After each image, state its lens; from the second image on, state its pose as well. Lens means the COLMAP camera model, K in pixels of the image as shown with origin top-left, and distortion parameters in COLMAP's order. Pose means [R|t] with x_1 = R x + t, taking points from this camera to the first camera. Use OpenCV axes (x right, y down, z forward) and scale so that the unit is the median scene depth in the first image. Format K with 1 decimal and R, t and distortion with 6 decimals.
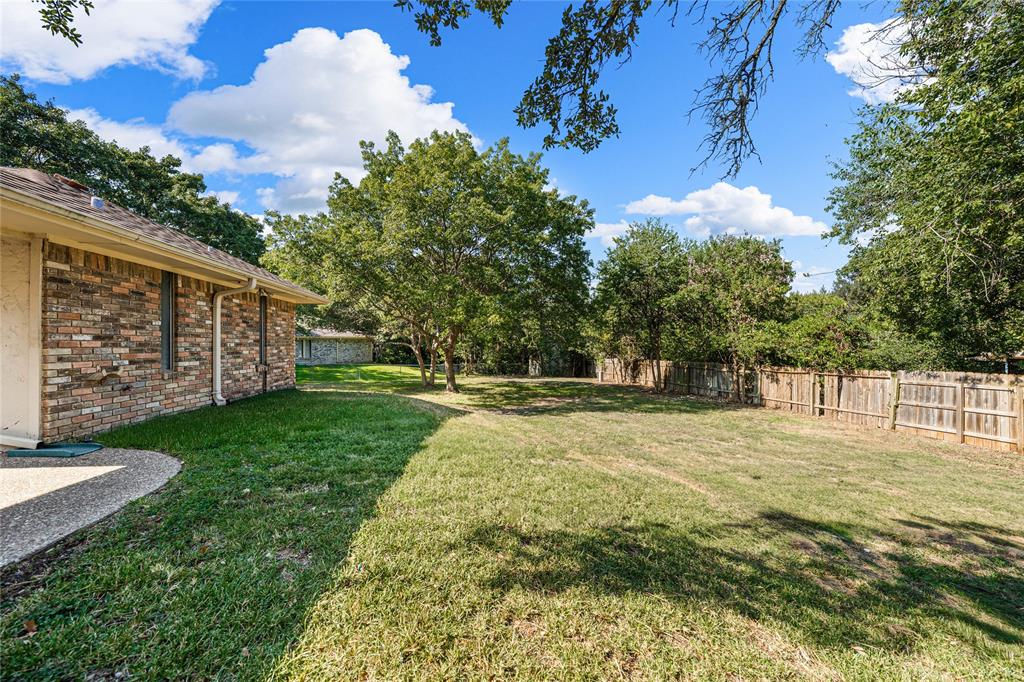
lens RADIAL K [[351.3, 0, 505.5], [0, 351.3, 340.6], [0, 0, 1]] dist [0.000481, 0.000515]
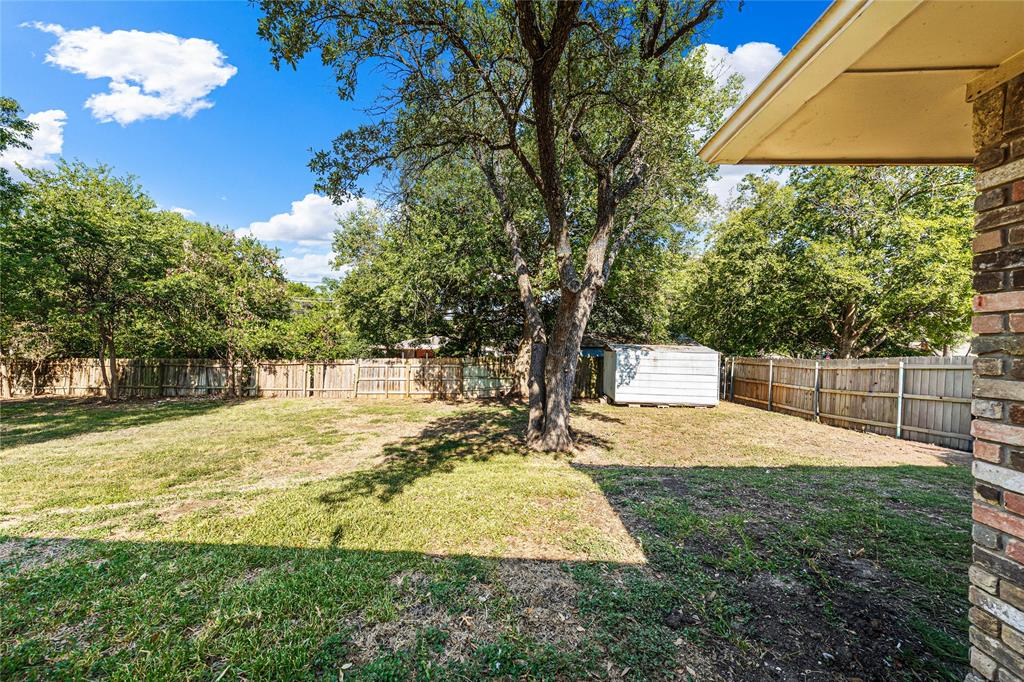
lens RADIAL K [[351.3, 0, 512.4], [0, 351.3, 344.5], [0, 0, 1]] dist [0.000481, 0.000515]
pose [[0.210698, -0.002100, 0.977549, -0.178759], [-0.028652, 0.999555, 0.008323, -0.007402], [-0.977131, -0.029763, 0.210544, 0.012189]]
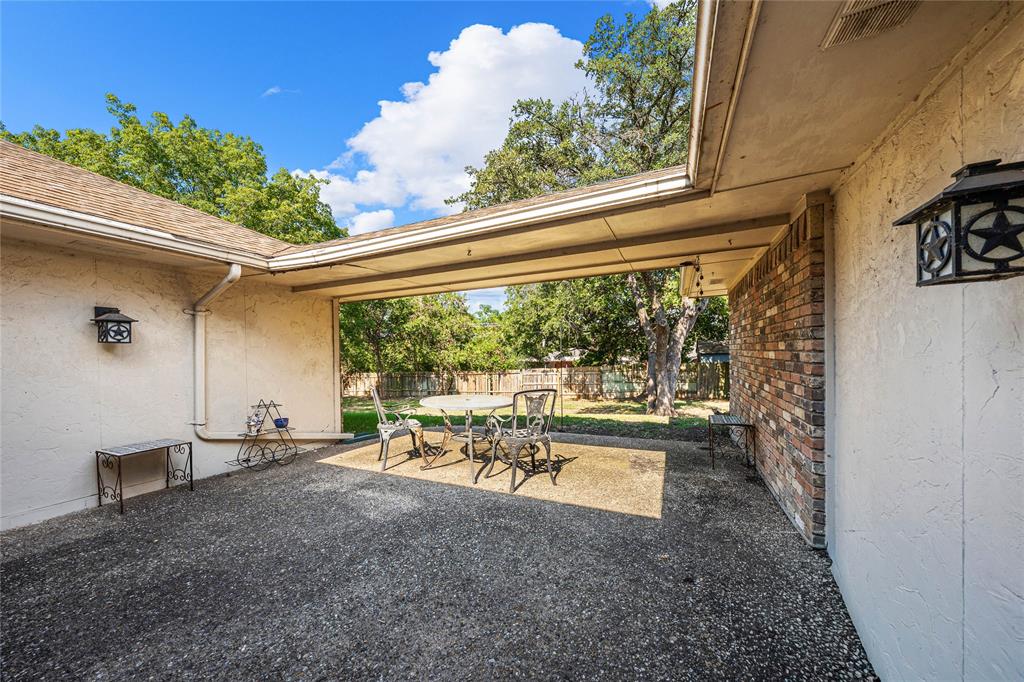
lens RADIAL K [[351.3, 0, 502.5], [0, 351.3, 360.4], [0, 0, 1]] dist [0.000481, 0.000515]
pose [[0.582238, -0.026783, 0.812577, -0.466174], [0.013641, 0.999638, 0.023174, -0.012459], [-0.812904, -0.002408, 0.582392, -0.088227]]
